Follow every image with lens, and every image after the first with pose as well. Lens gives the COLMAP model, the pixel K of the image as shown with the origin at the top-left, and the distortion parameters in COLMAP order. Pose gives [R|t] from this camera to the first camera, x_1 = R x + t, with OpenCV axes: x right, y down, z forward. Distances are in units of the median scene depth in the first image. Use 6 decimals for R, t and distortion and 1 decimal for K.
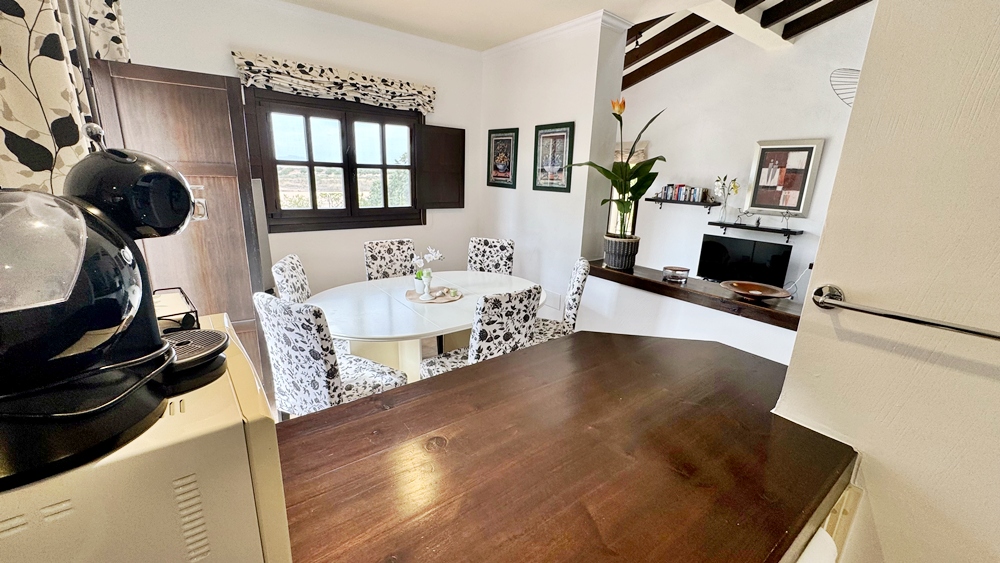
lens RADIAL K [[399.8, 0, 498.8], [0, 399.8, 288.7], [0, 0, 1]] dist [-0.001295, 0.000158]
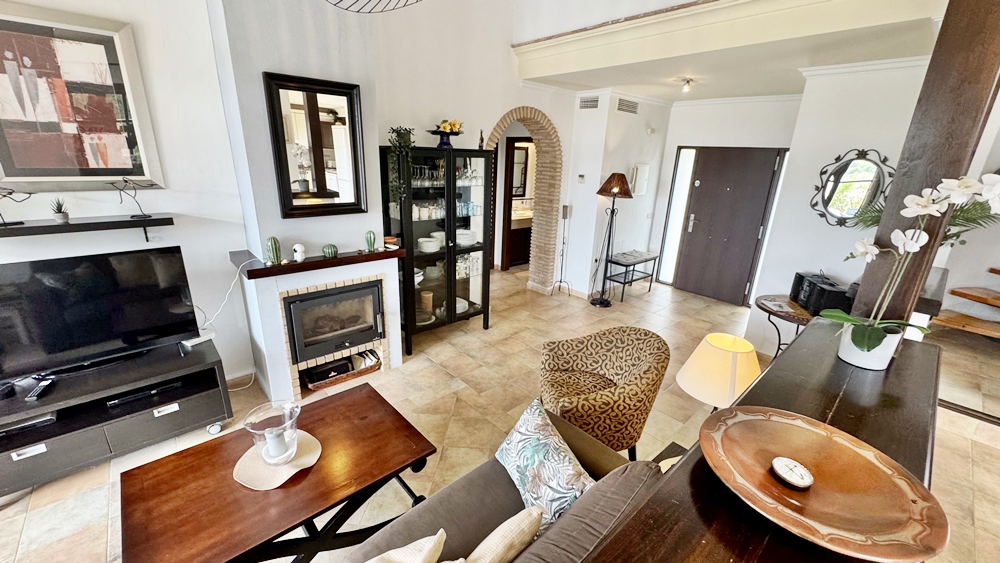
lens RADIAL K [[399.8, 0, 499.2], [0, 399.8, 280.3], [0, 0, 1]] dist [-0.001295, 0.000158]
pose [[-0.079960, -0.338817, 0.937448, 0.203176], [0.234438, 0.907687, 0.348057, -0.142972], [-0.968837, 0.247604, 0.006853, 0.587689]]
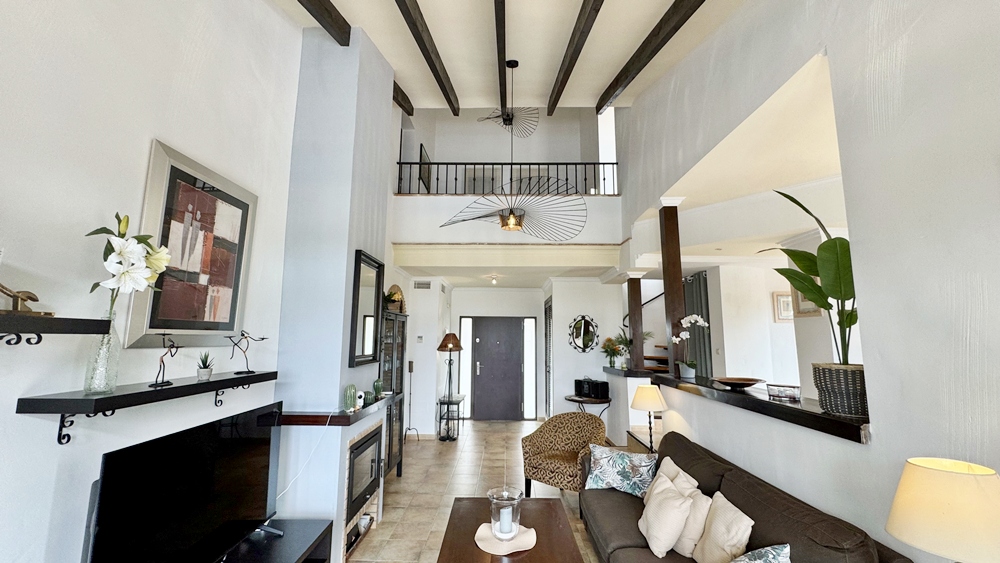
lens RADIAL K [[399.8, 0, 500.7], [0, 399.8, 280.4], [0, 0, 1]] dist [-0.001295, 0.000158]
pose [[-0.789535, 0.047841, 0.611838, 0.217483], [0.134451, 0.986222, 0.096385, -0.249265], [-0.598797, 0.158361, -0.785089, 1.140880]]
